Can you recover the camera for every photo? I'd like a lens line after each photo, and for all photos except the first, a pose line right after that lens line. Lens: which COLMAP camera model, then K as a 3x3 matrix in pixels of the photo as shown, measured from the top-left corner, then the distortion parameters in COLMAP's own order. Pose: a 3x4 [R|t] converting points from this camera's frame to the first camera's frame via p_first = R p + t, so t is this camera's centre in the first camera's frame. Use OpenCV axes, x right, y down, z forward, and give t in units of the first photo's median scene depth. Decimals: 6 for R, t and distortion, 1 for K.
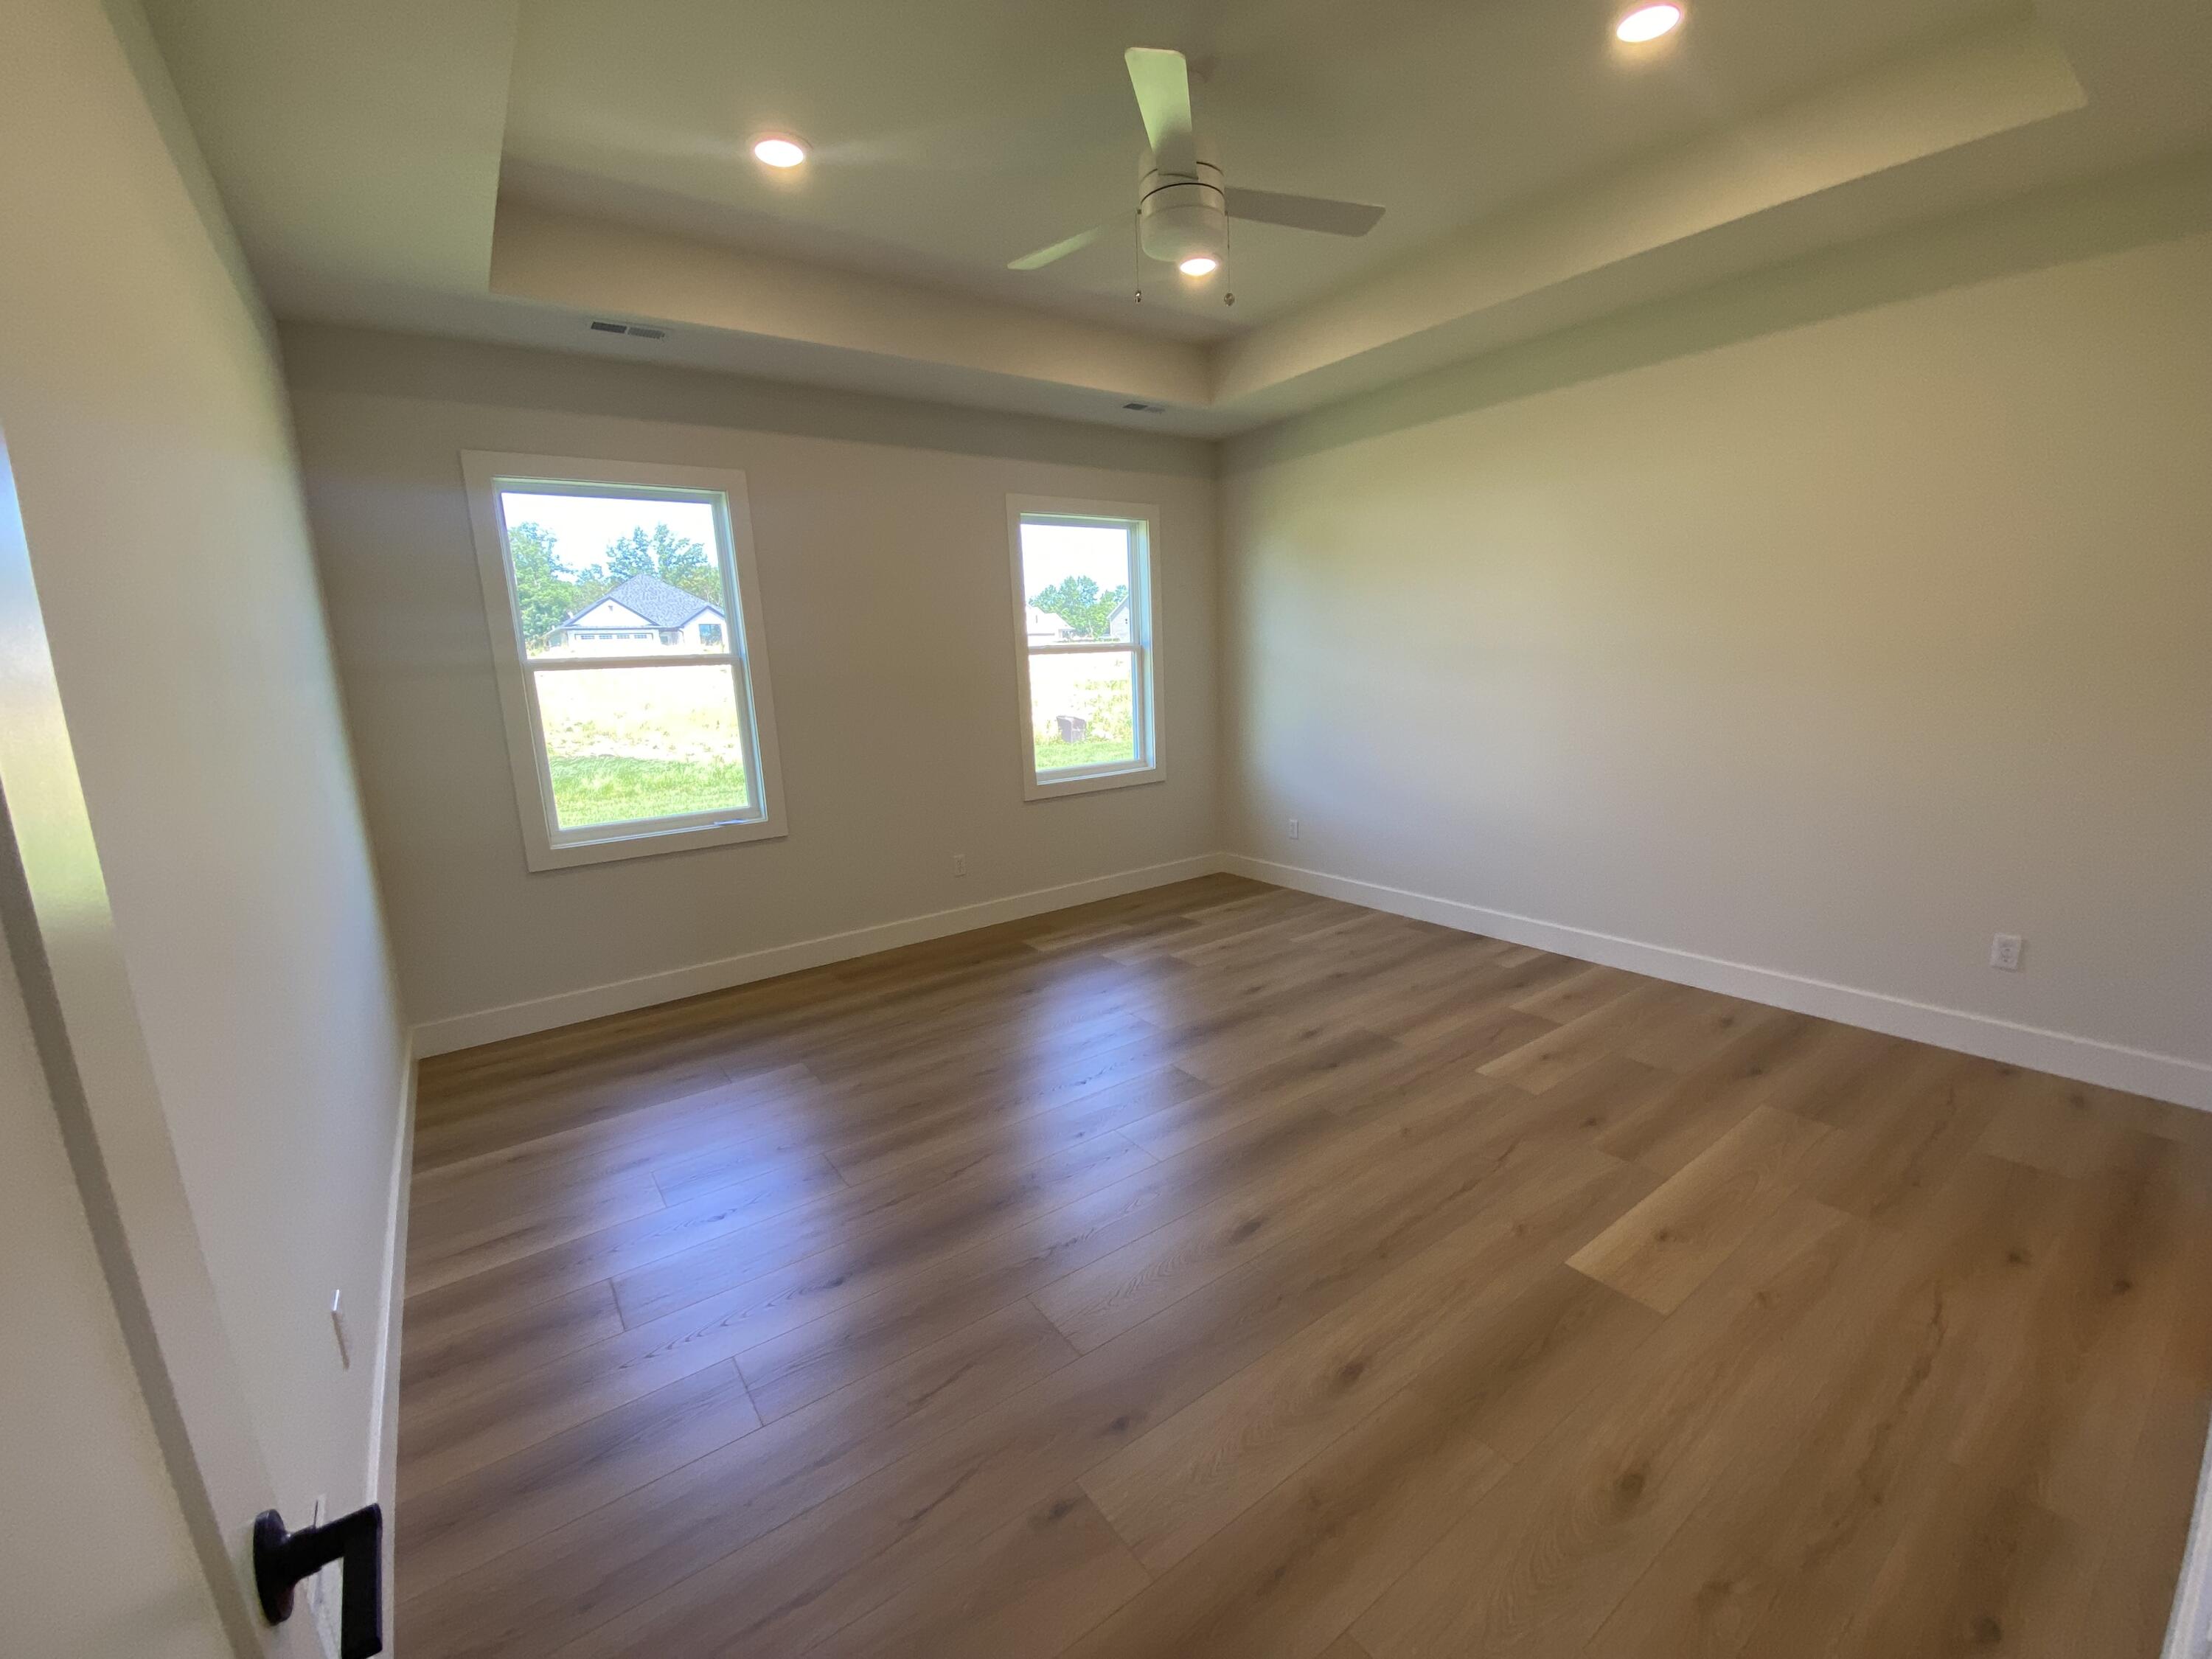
lens RADIAL K [[897.3, 0, 1109.5], [0, 897.3, 829.2], [0, 0, 1]] dist [-0.003697, -0.010516]
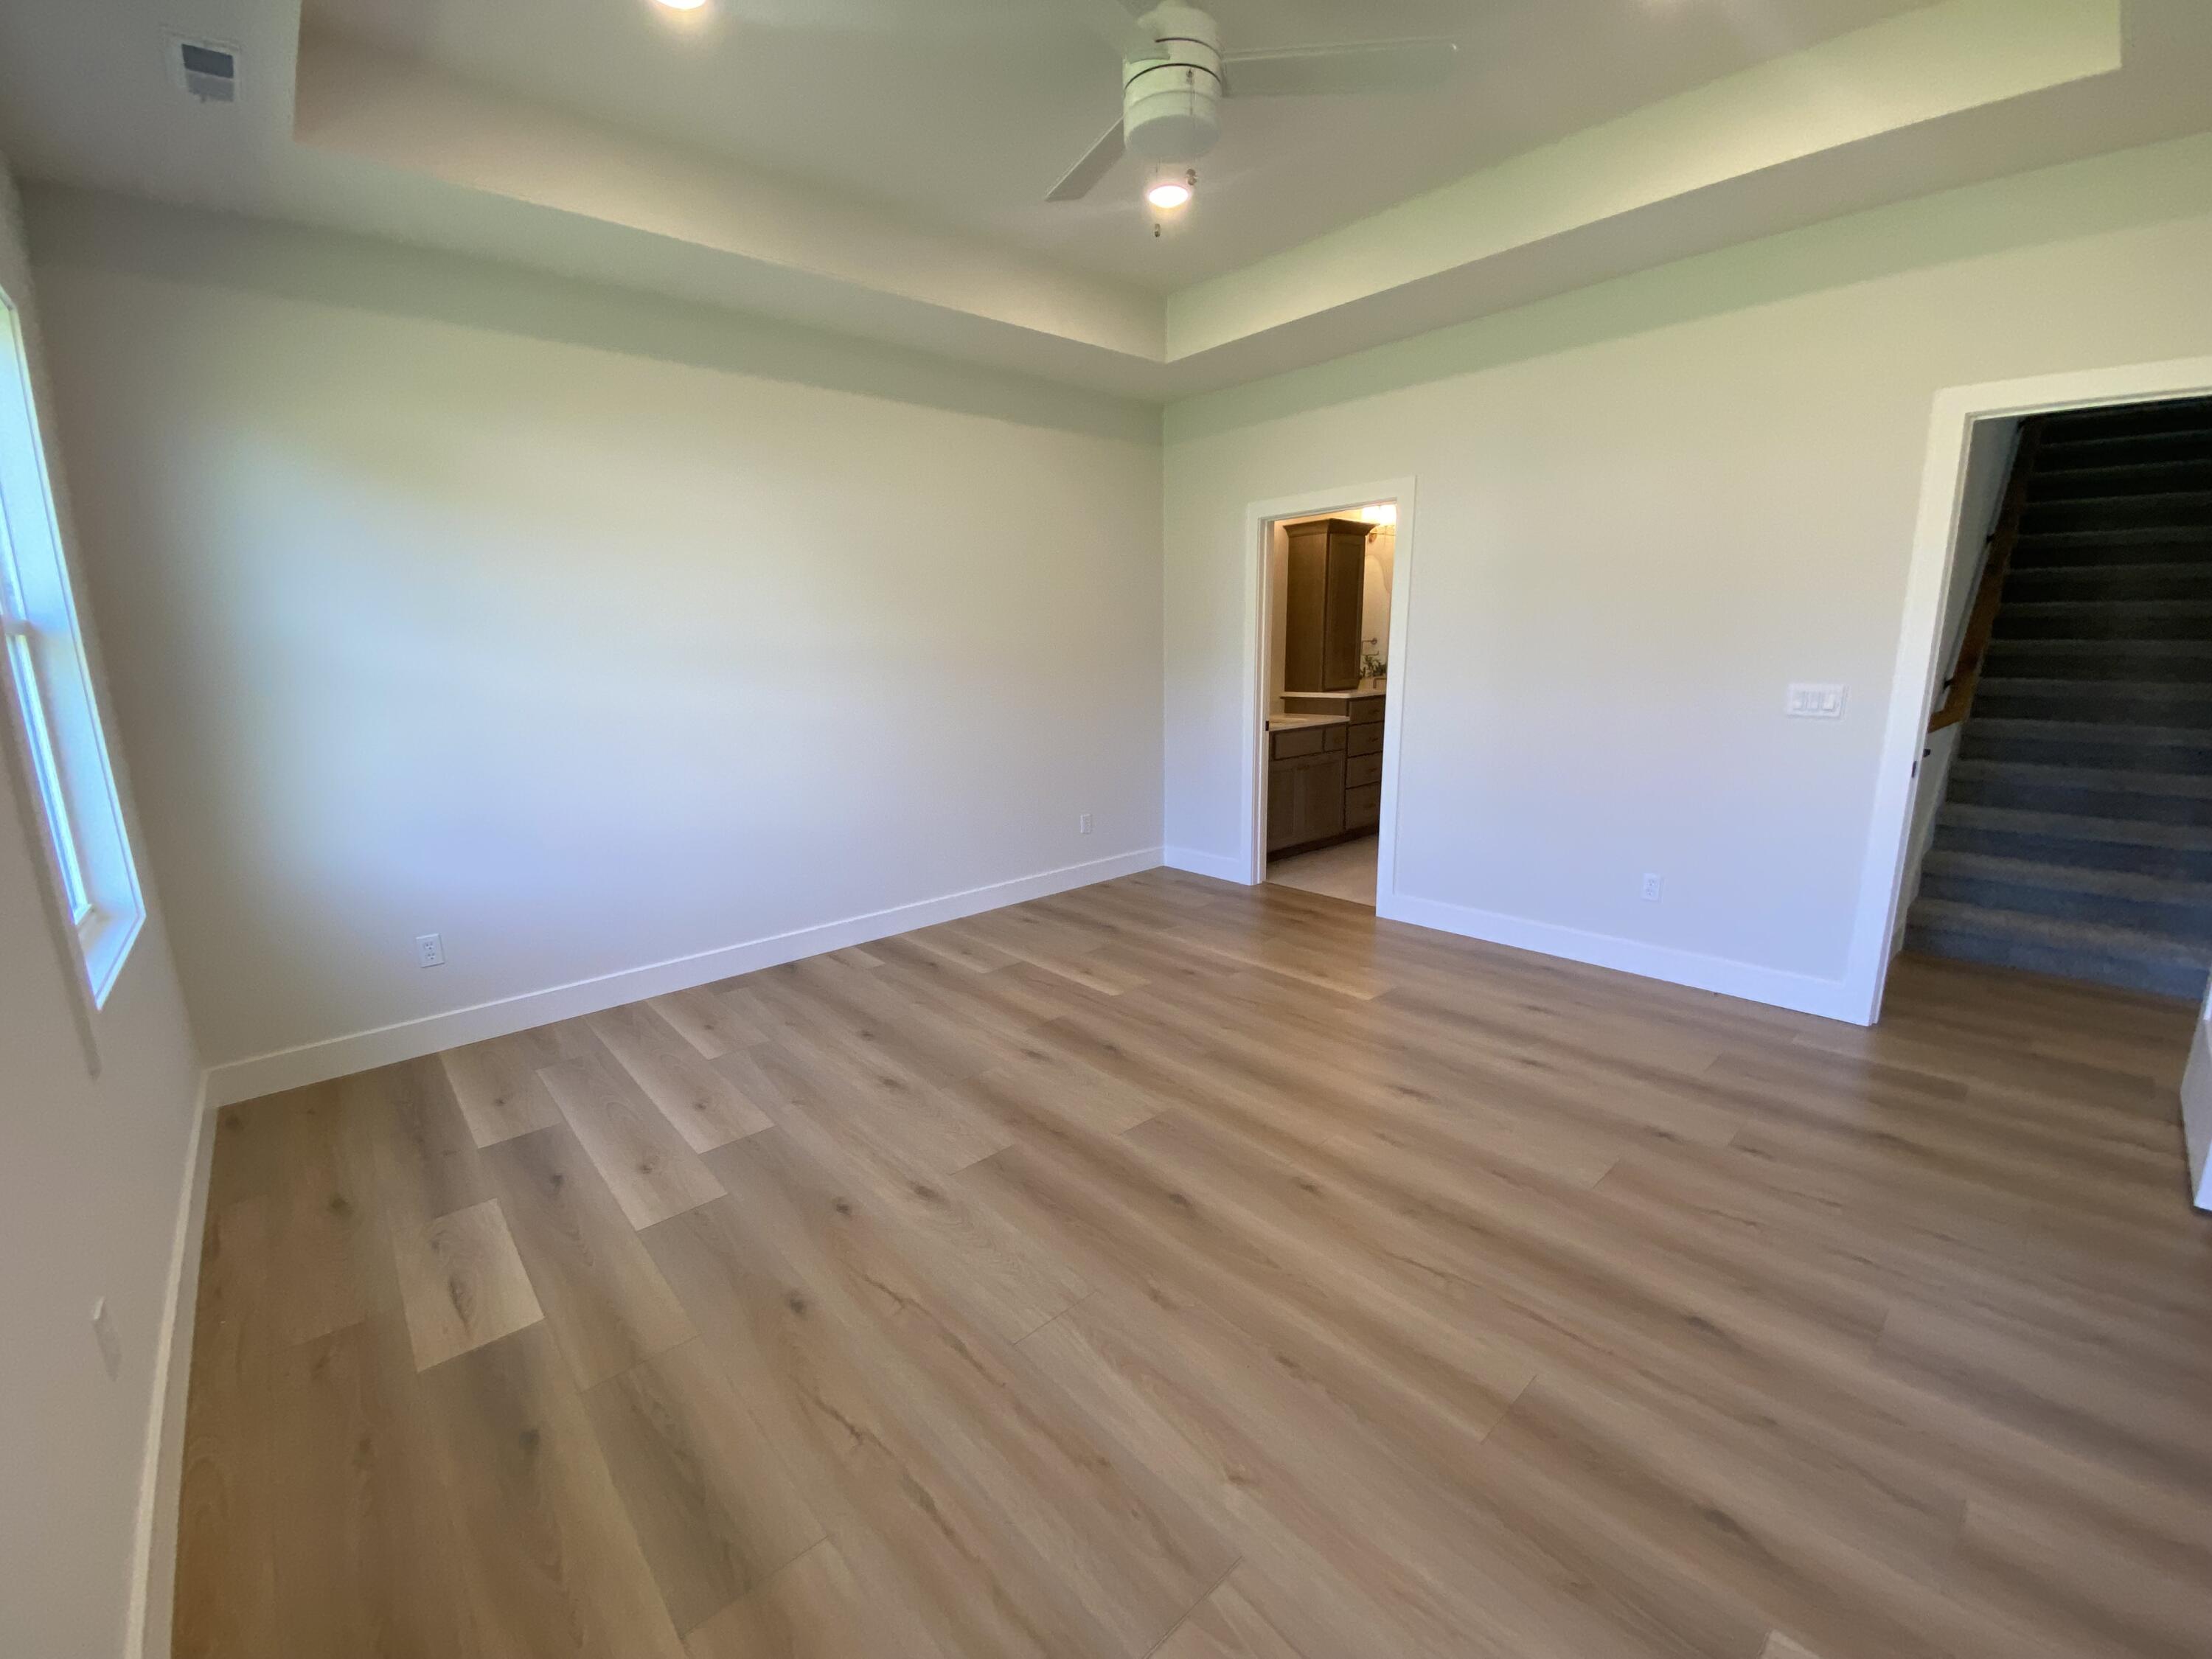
lens RADIAL K [[897.3, 0, 1044.3], [0, 897.3, 852.0], [0, 0, 1]] dist [-0.003697, -0.010516]
pose [[-0.081102, -0.179248, 0.980455, -0.624829], [0.220171, 0.956173, 0.193021, -0.140846], [-0.972084, 0.231523, -0.038083, 0.960815]]
